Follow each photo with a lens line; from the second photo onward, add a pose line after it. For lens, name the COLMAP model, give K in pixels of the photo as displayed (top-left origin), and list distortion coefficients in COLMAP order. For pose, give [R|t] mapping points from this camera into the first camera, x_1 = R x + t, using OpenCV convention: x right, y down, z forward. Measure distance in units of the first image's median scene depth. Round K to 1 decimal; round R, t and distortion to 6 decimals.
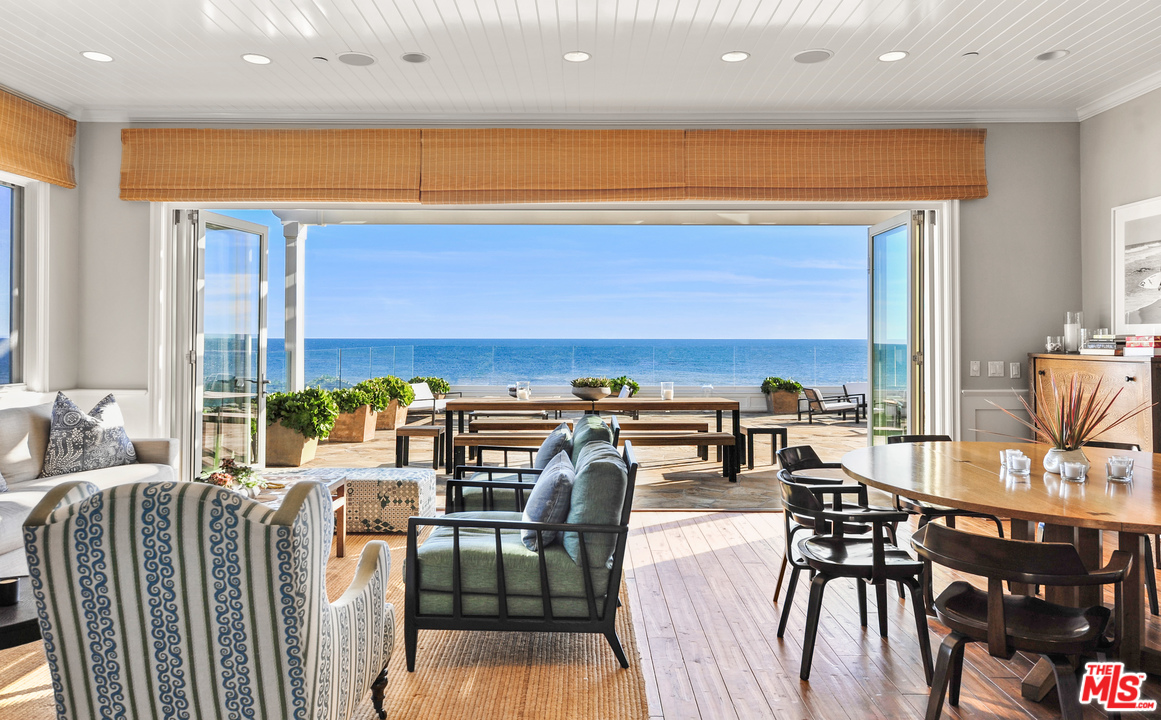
lens RADIAL K [[737.6, 0, 577.9], [0, 737.6, 340.5], [0, 0, 1]] dist [0.001492, 0.000708]
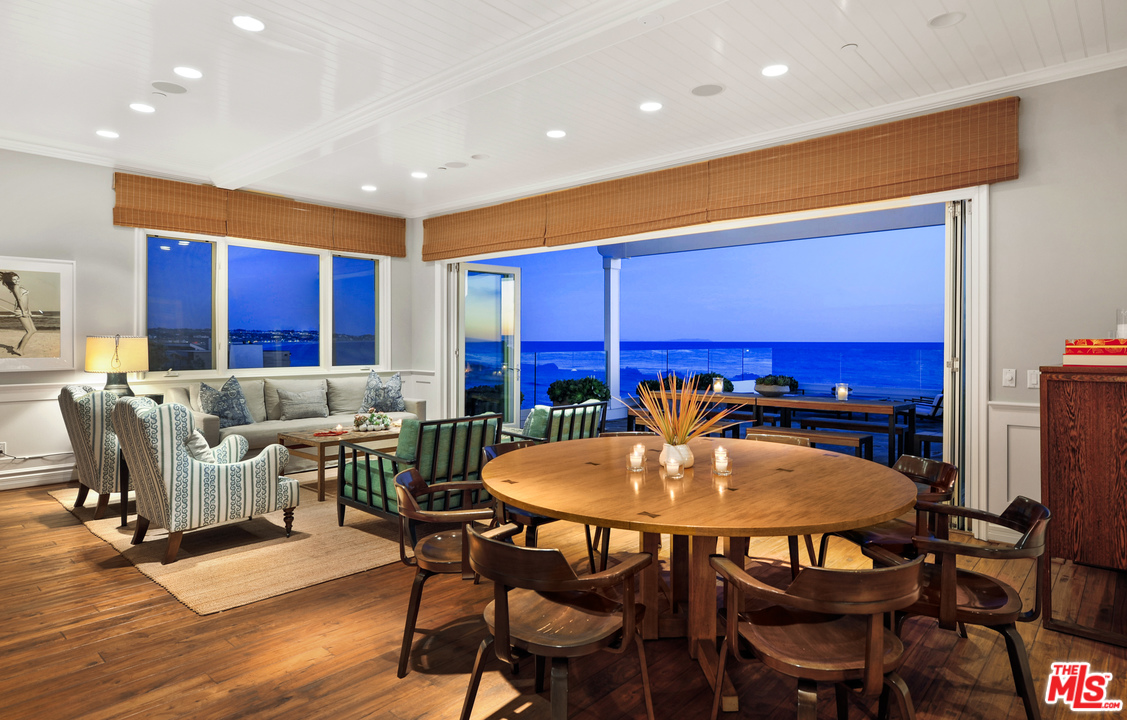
lens RADIAL K [[648.5, 0, 609.8], [0, 648.5, 349.3], [0, 0, 1]] dist [0.021389, -0.000435]
pose [[0.758271, 0.009737, -0.651866, 0.698816], [-0.005171, 0.999947, 0.008921, 0.000888], [0.651919, -0.003393, 0.758281, 0.124949]]
